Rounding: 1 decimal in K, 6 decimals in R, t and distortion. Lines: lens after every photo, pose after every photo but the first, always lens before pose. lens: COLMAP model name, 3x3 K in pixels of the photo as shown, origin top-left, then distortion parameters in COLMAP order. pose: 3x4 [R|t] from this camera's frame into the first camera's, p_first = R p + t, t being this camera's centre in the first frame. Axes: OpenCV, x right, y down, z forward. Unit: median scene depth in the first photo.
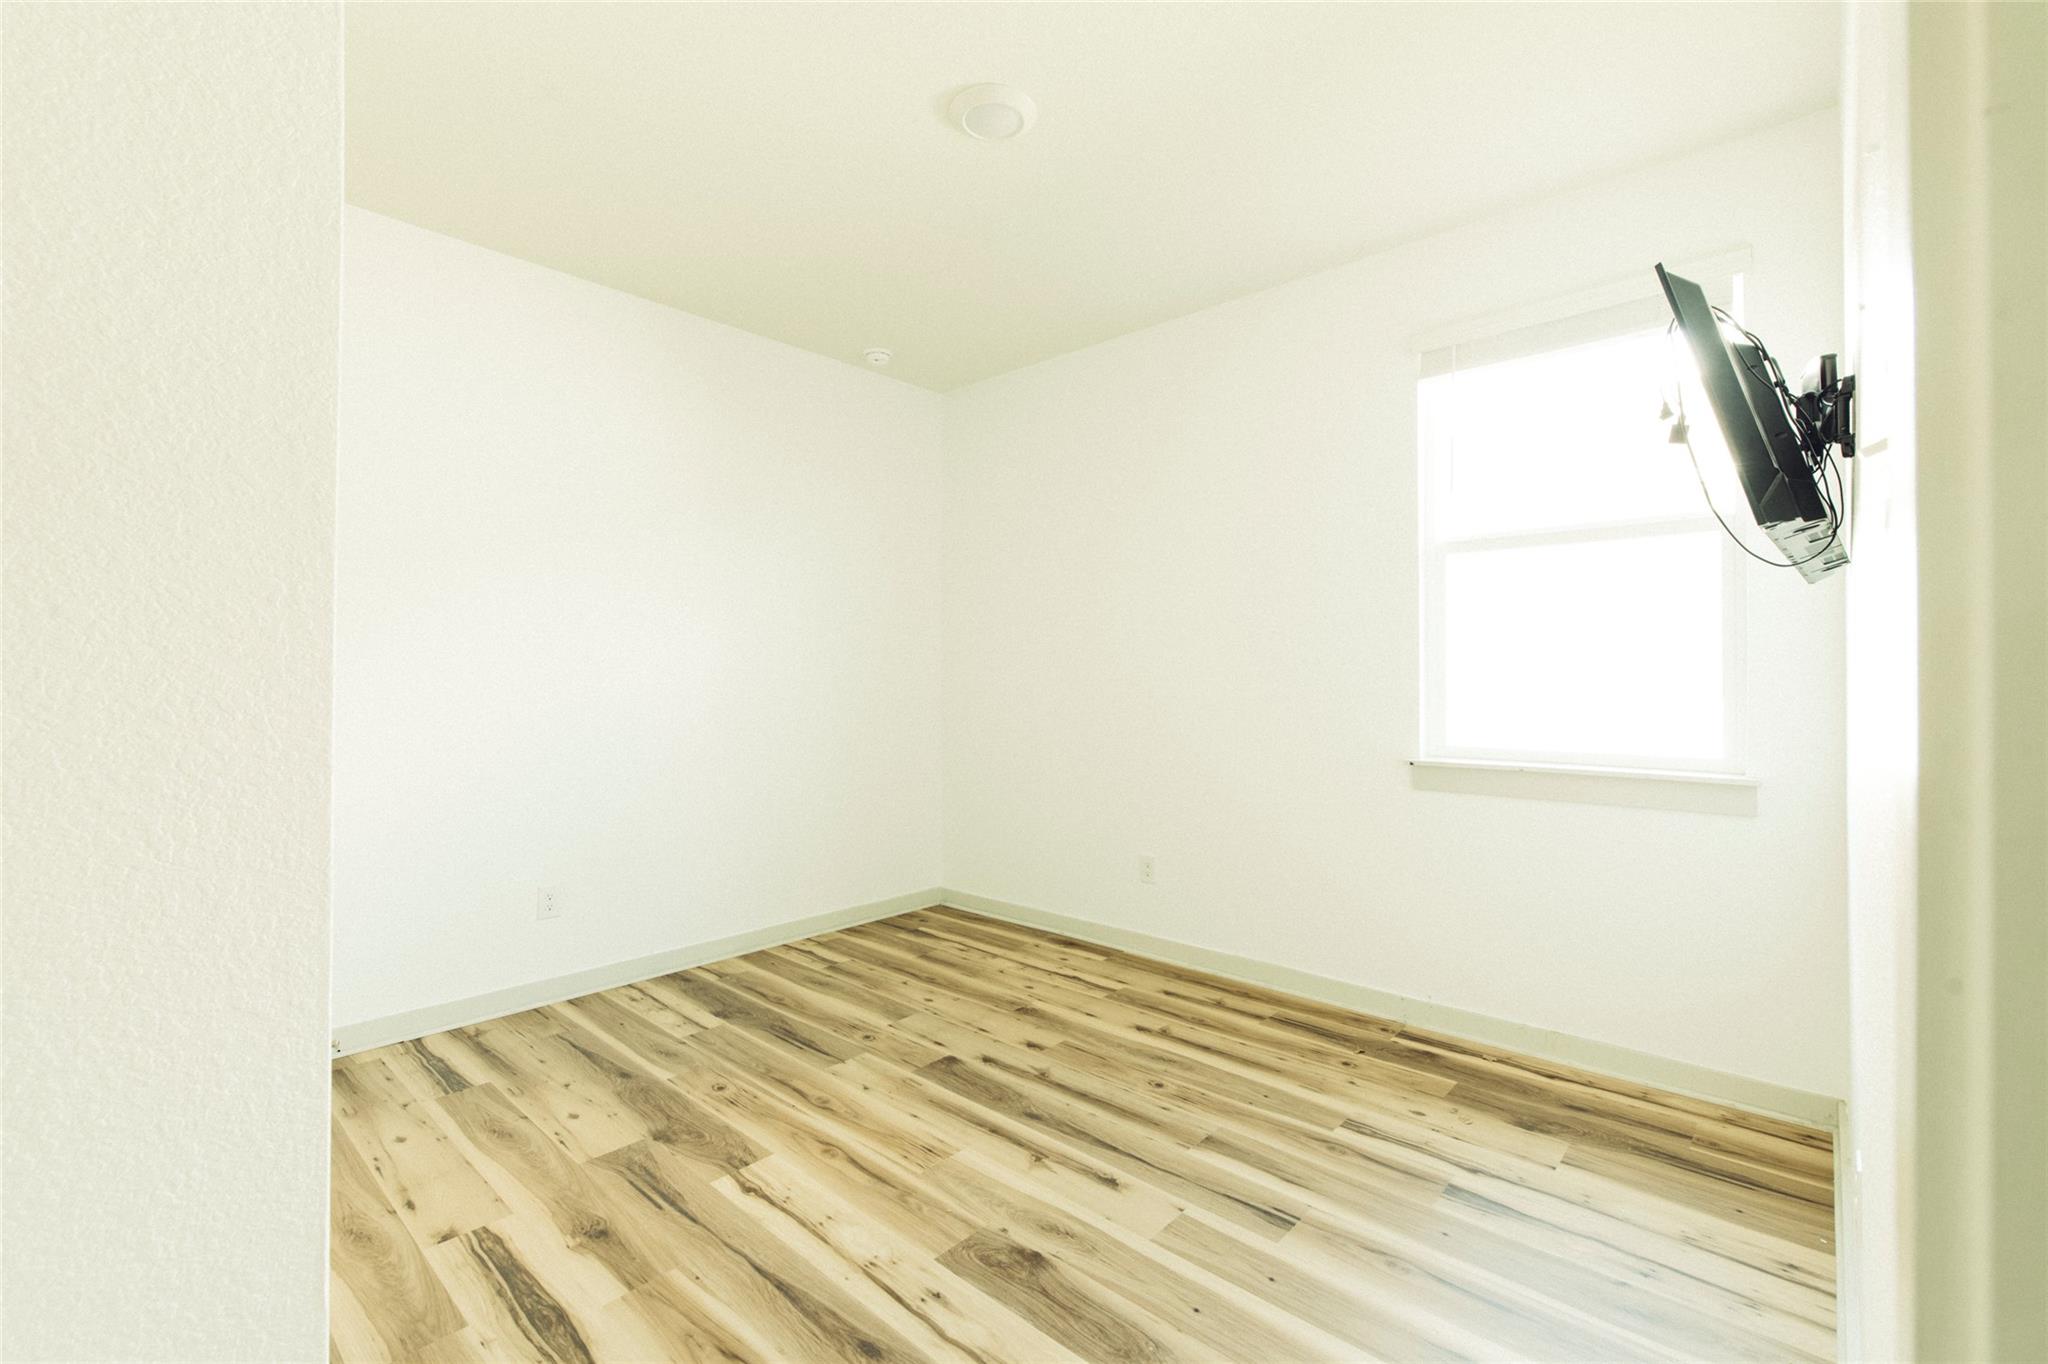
lens RADIAL K [[881.8, 0, 1019.0], [0, 881.8, 671.7], [0, 0, 1]] dist [-0.000154, 0.000407]
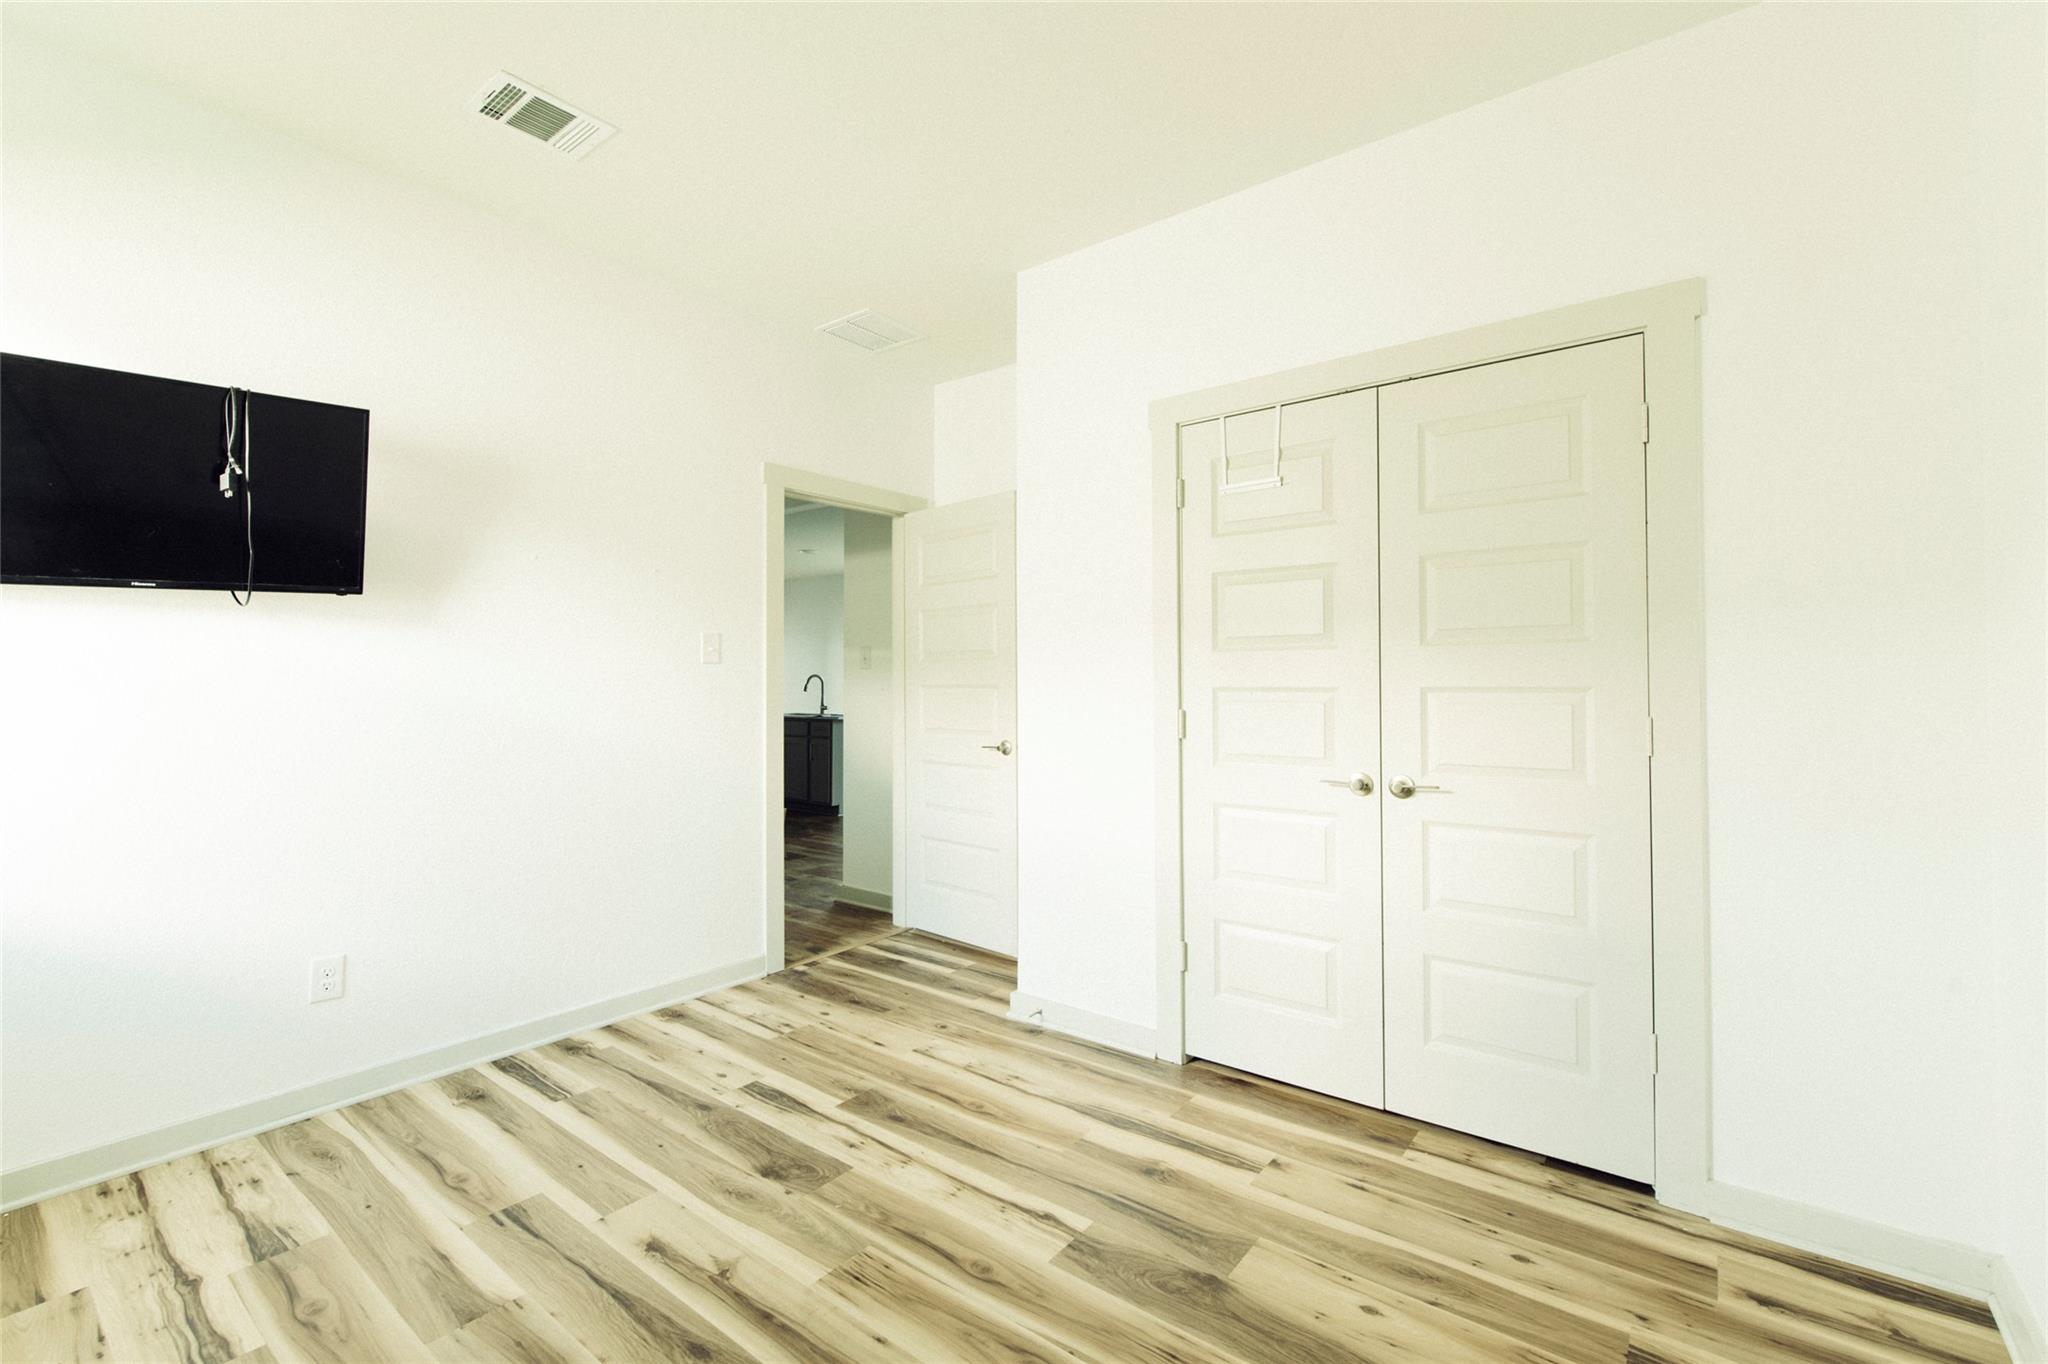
lens RADIAL K [[881.8, 0, 1019.0], [0, 881.8, 671.7], [0, 0, 1]] dist [-0.000154, 0.000407]
pose [[-0.996714, -0.000471, -0.080998, -0.204143], [0.001258, 0.999772, -0.021295, 0.013092], [0.080989, -0.021327, -0.996487, 2.039918]]
